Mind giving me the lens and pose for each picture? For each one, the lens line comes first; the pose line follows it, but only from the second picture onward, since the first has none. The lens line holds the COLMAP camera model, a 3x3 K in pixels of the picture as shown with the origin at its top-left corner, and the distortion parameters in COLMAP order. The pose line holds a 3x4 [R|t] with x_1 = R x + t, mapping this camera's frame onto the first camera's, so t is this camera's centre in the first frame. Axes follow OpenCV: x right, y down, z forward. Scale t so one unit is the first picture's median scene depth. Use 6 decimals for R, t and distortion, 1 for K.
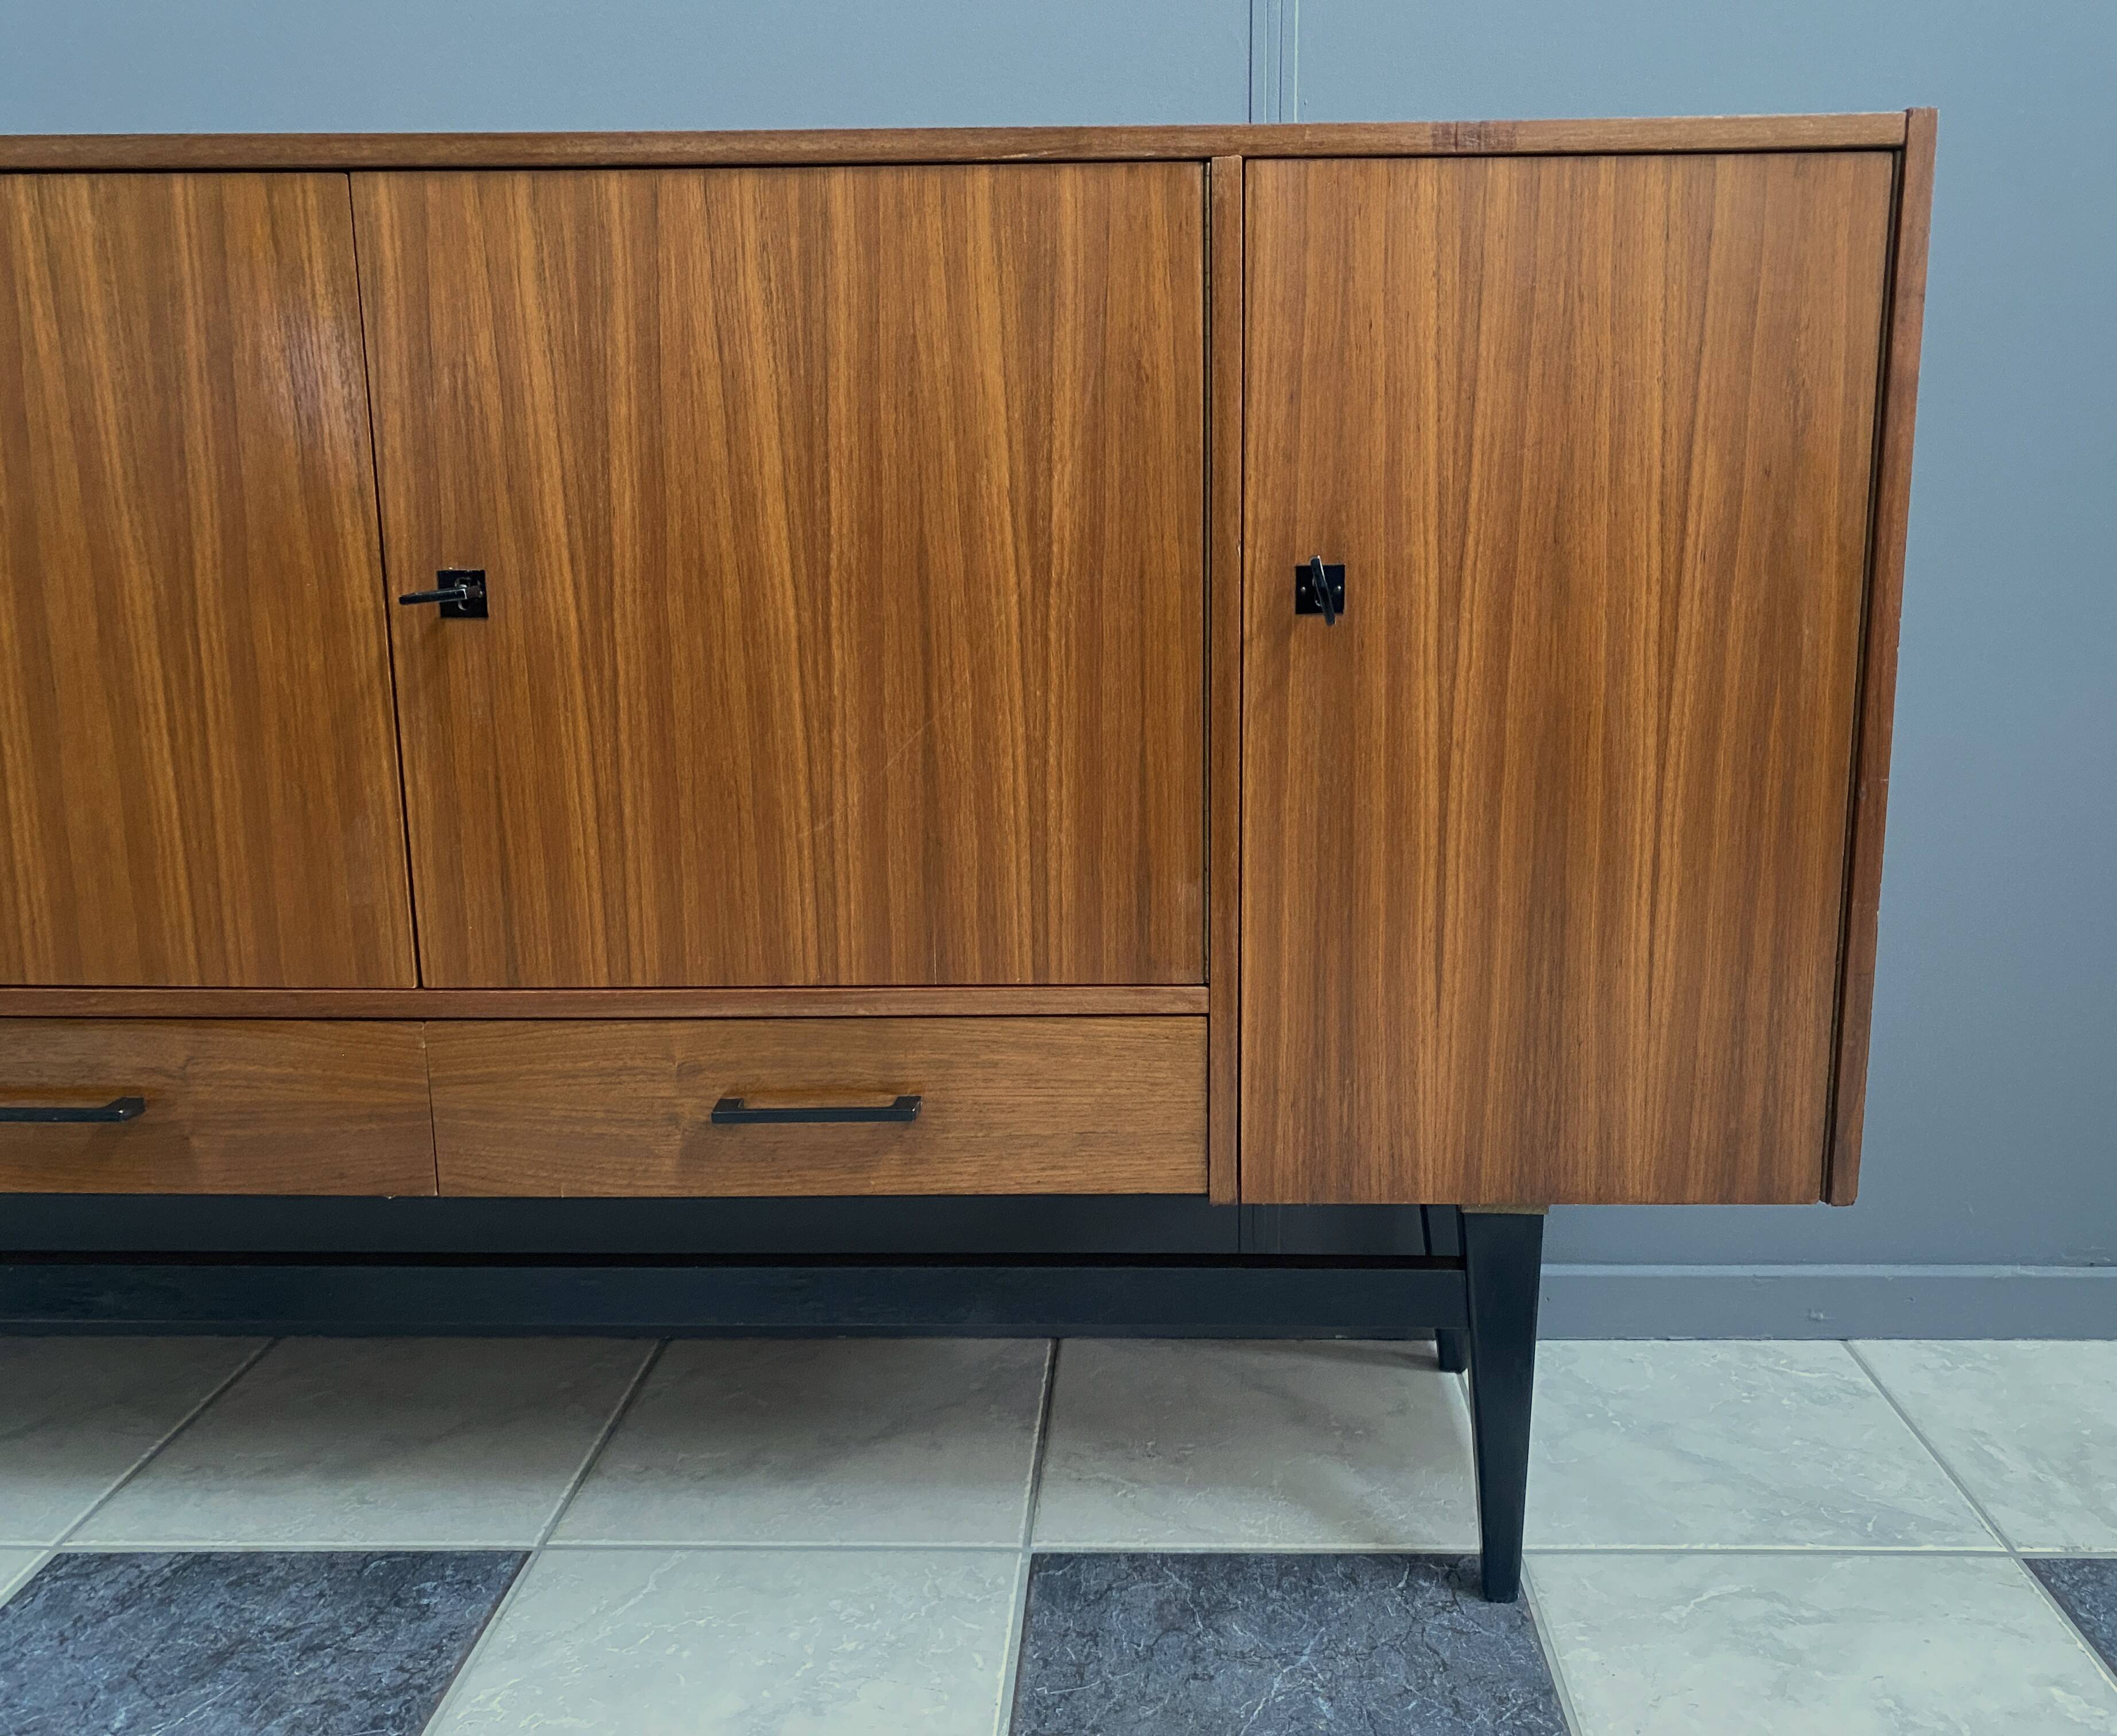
lens RADIAL K [[1768.0, 0, 1154.8], [0, 1768.0, 846.8], [0, 0, 1]] dist [0.039253, -0.039523]
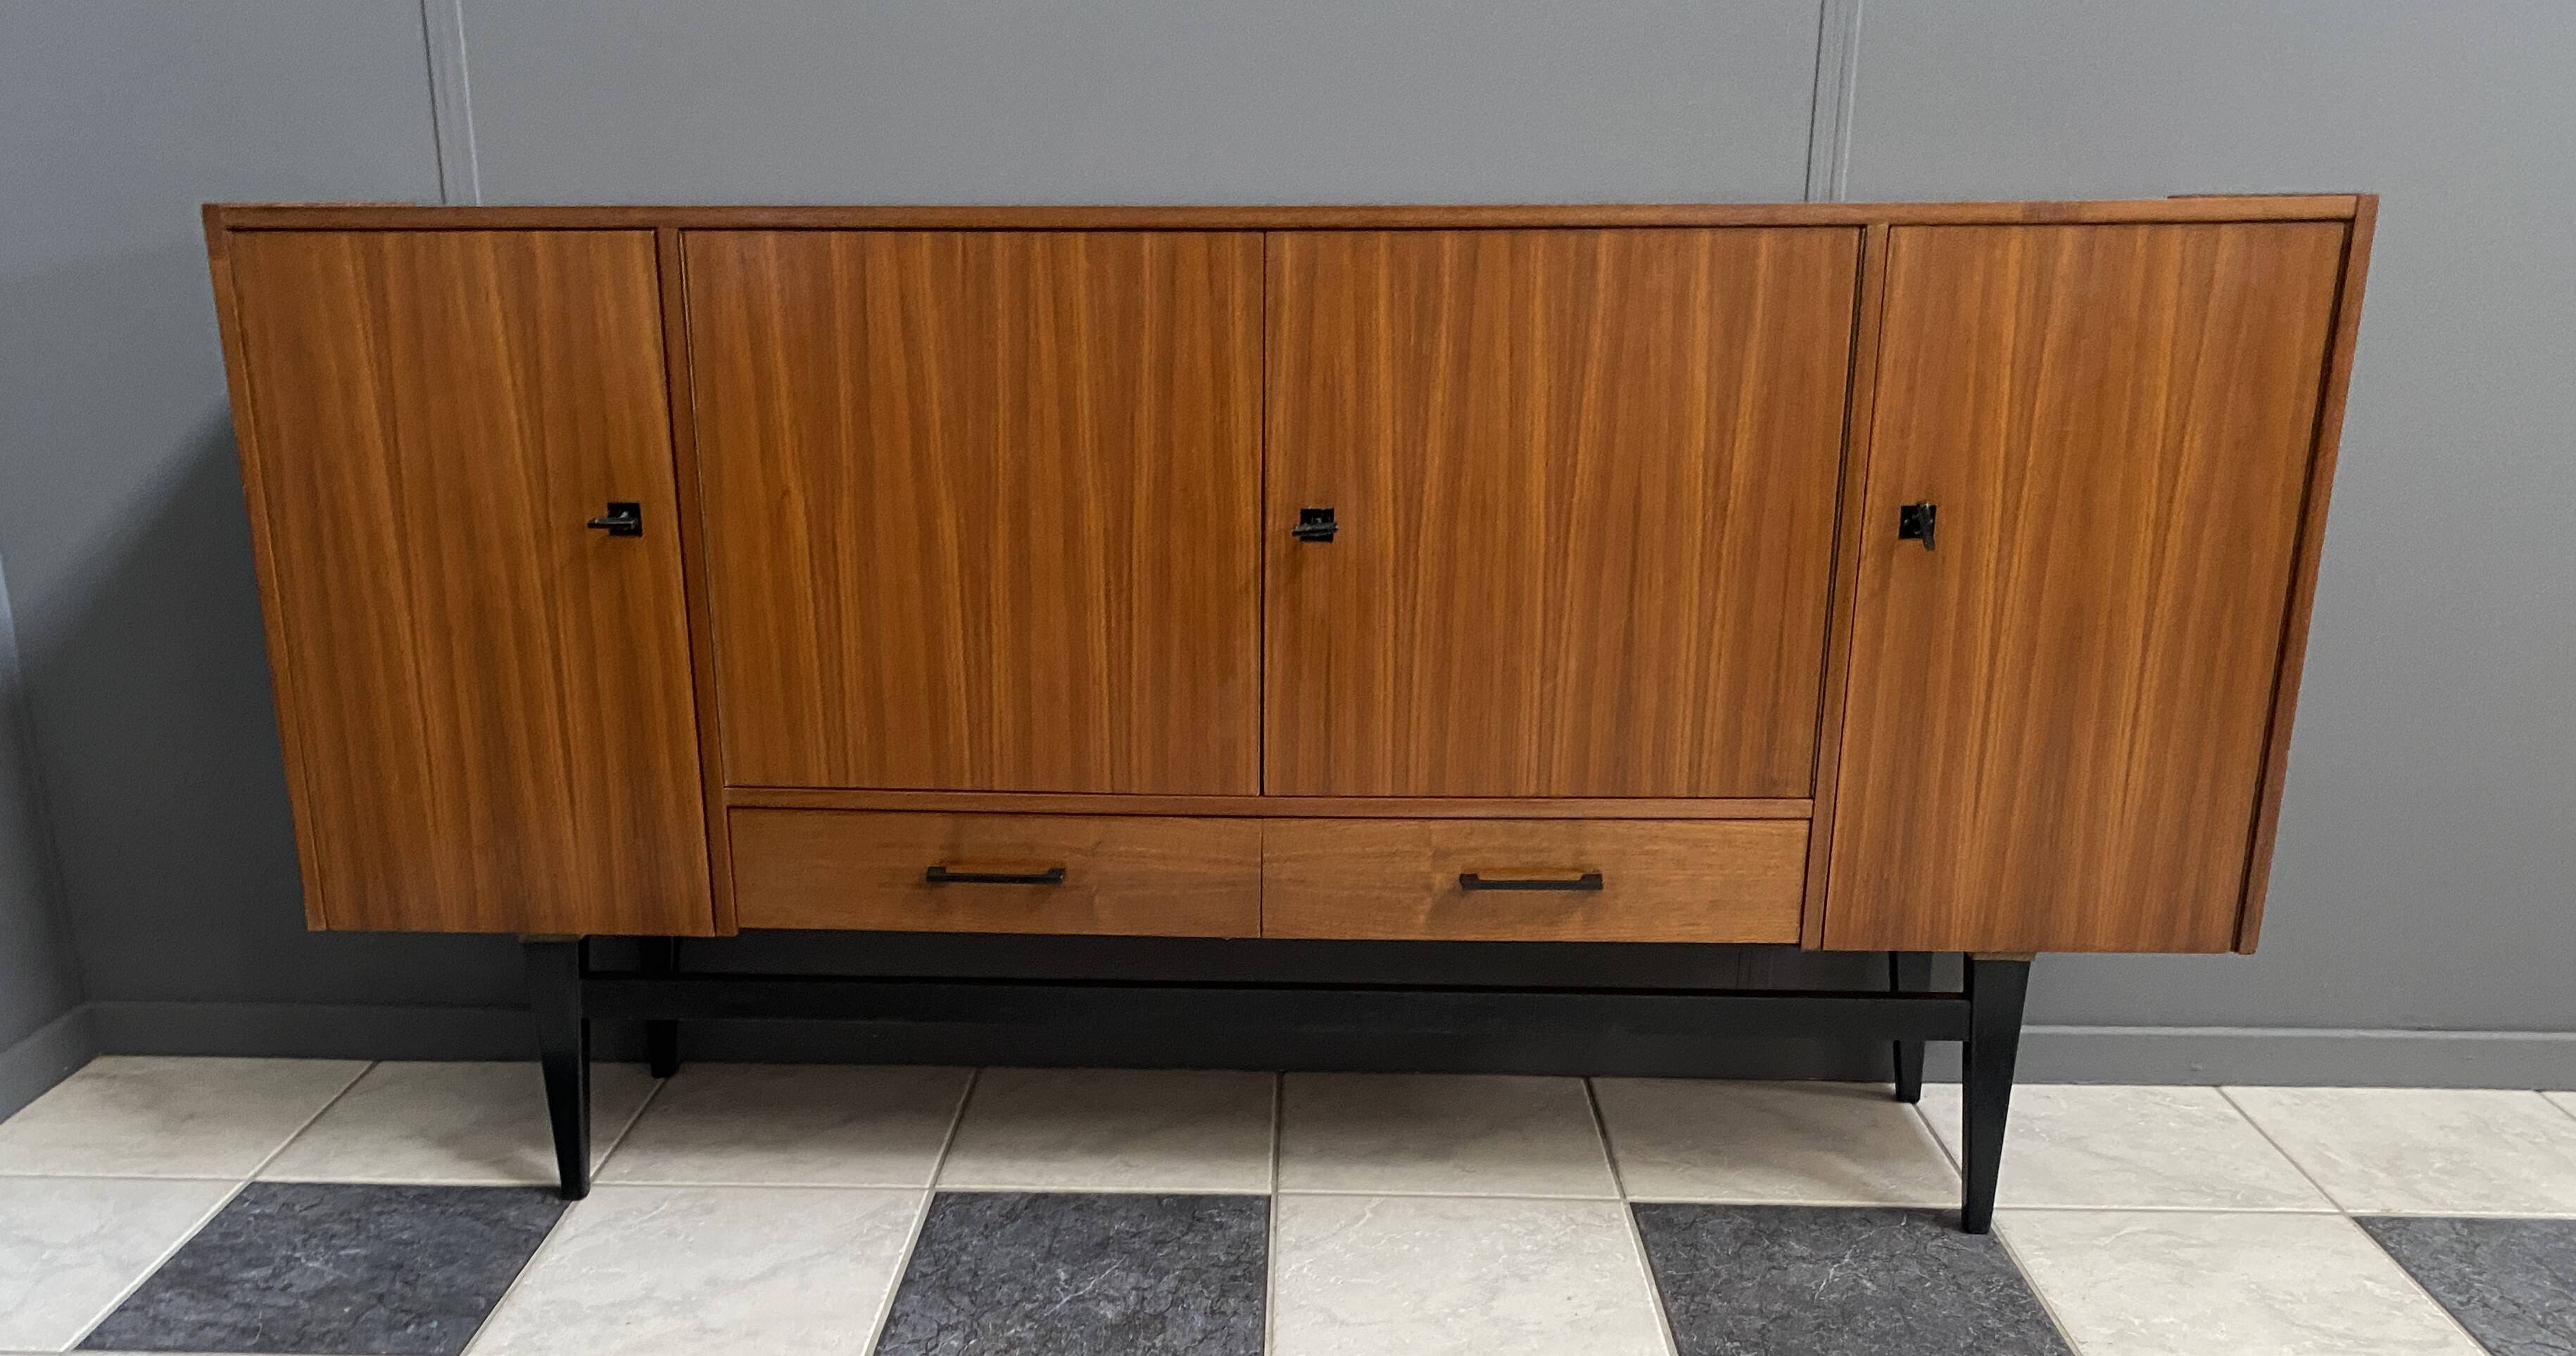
lens RADIAL K [[2179.6, 0, 1221.5], [0, 2179.6, 950.4], [0, 0, 1]] dist [0.054676, -0.096994]
pose [[0.999582, 0.011621, -0.026484, -0.402013], [-0.007797, 0.990101, 0.140140, -0.044874], [0.027851, -0.139875, 0.989777, -0.792177]]
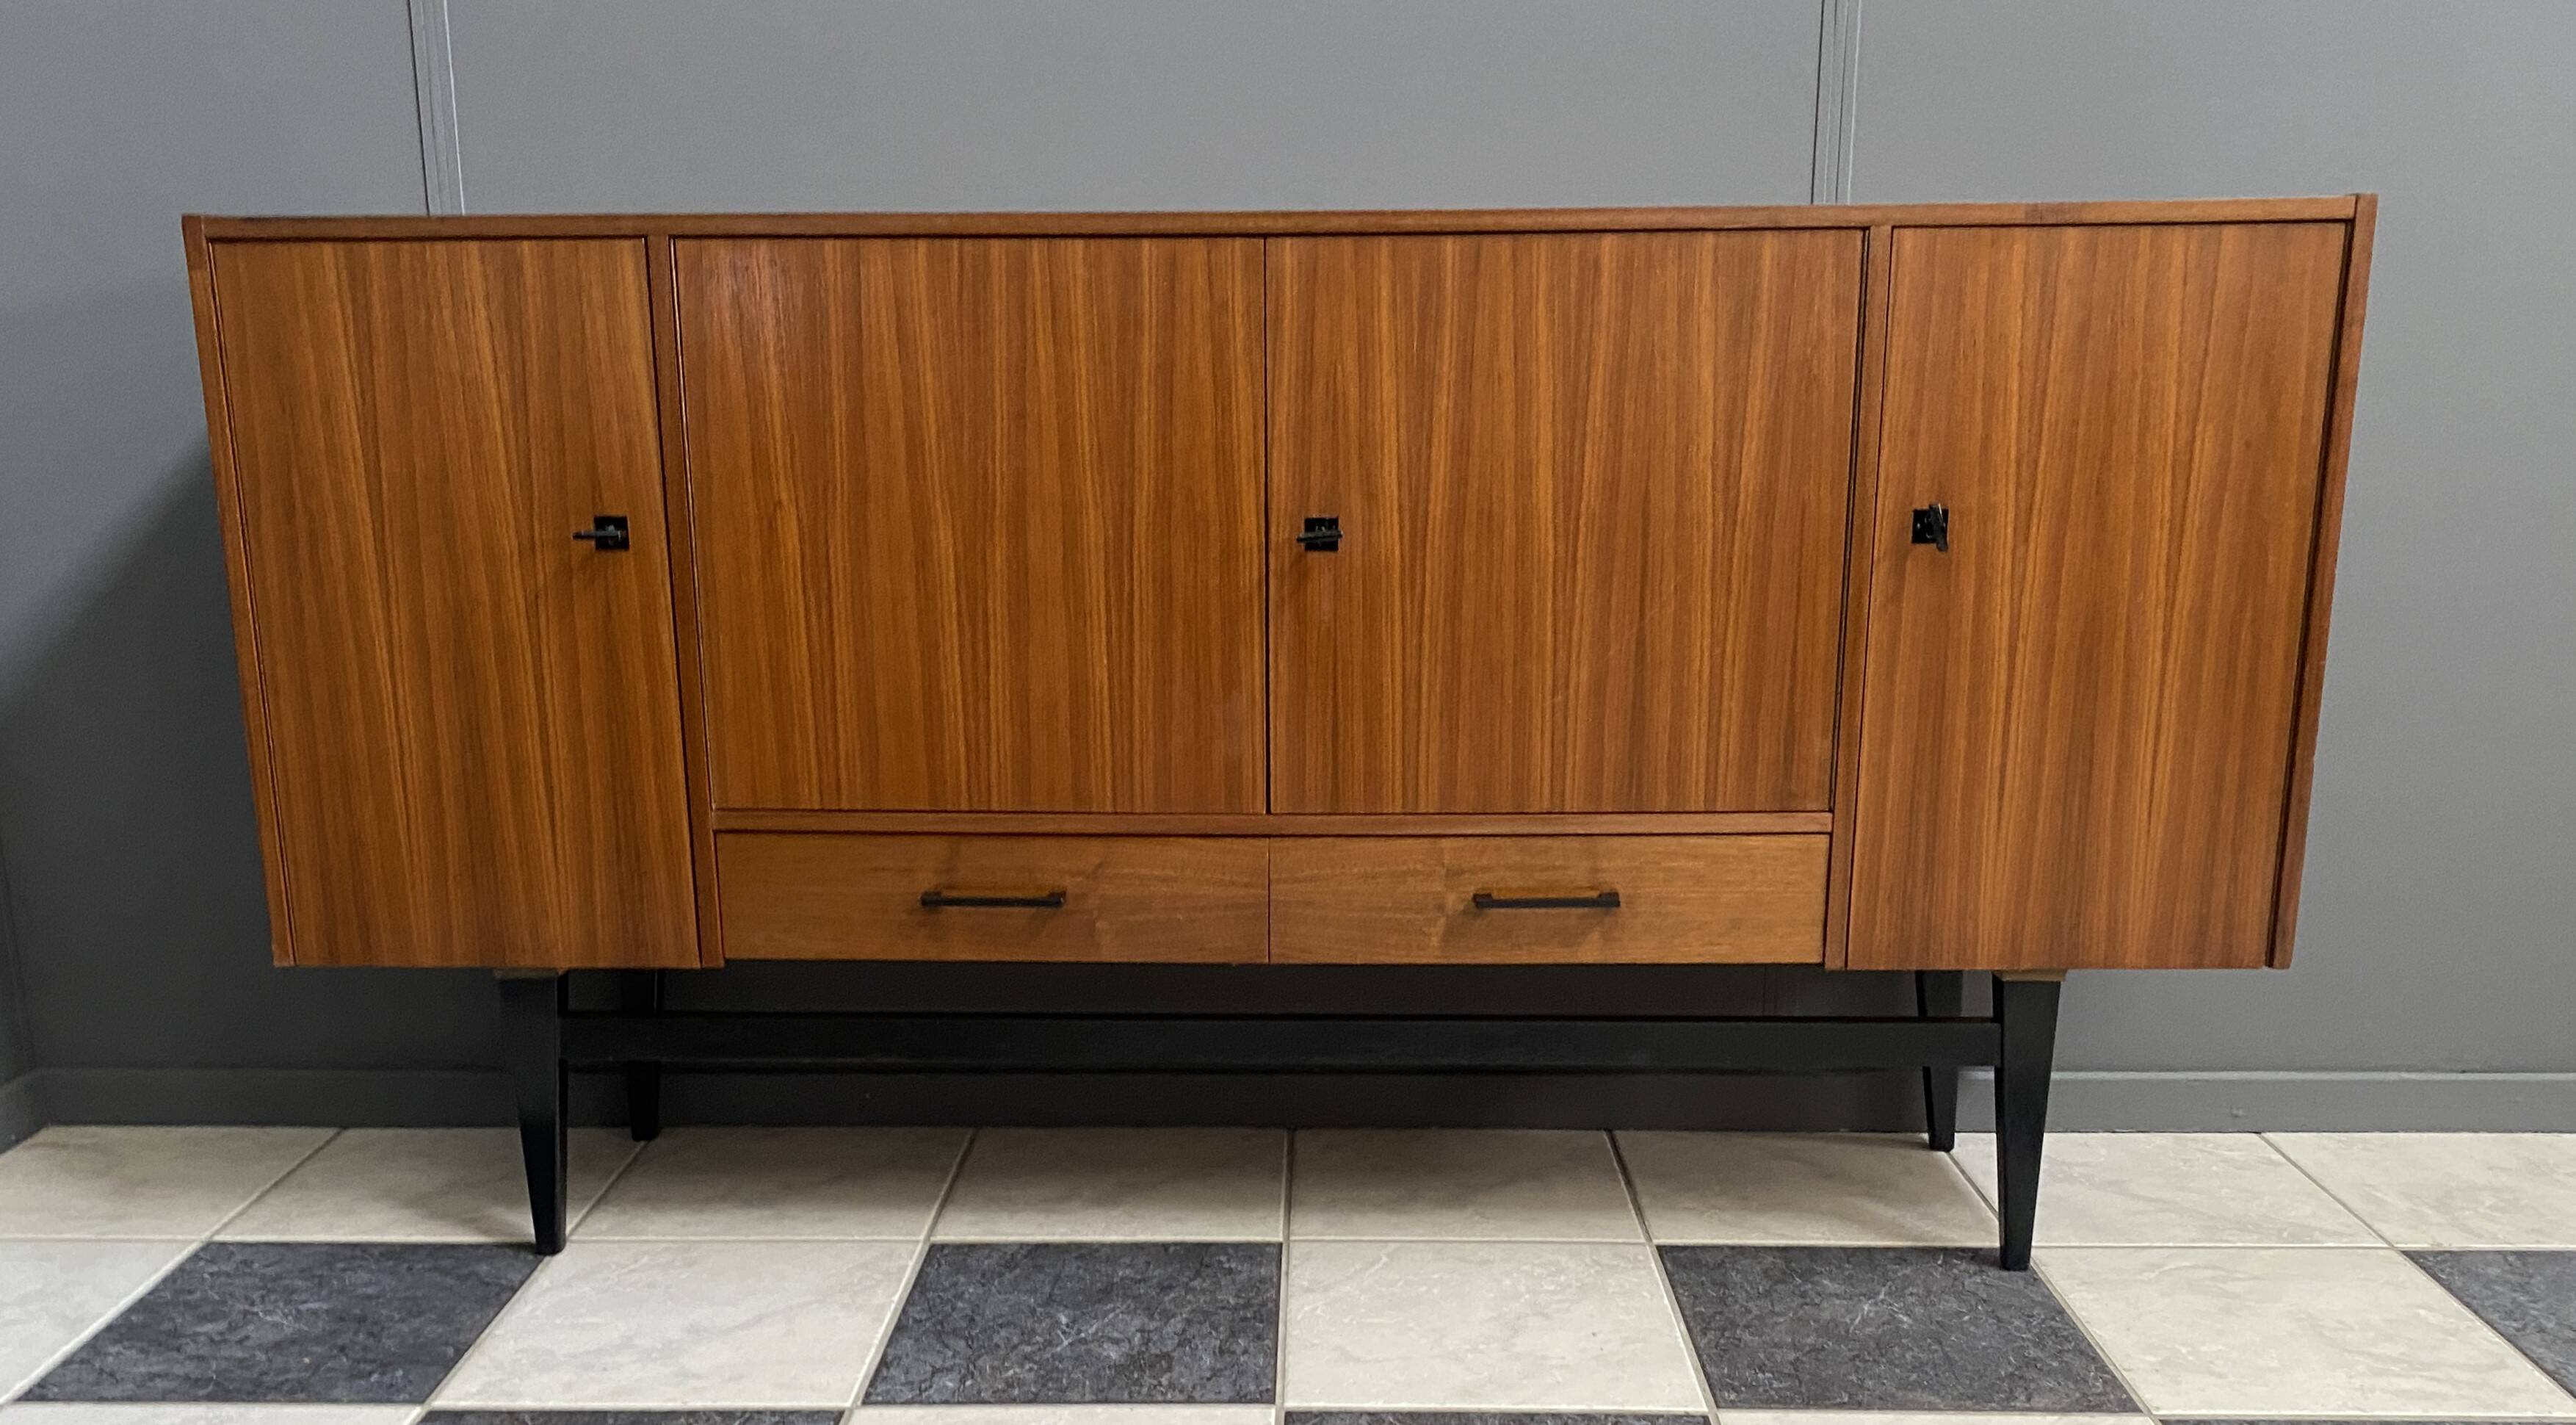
lens RADIAL K [[2276.9, 0, 1272.2], [0, 2276.9, 942.5], [0, 0, 1]] dist [0.062365, -0.121578]
pose [[0.999952, 0.001638, -0.009687, -0.396676], [-0.000989, 0.997778, 0.066621, 0.061827], [0.009775, -0.066609, 0.997731, -0.820635]]
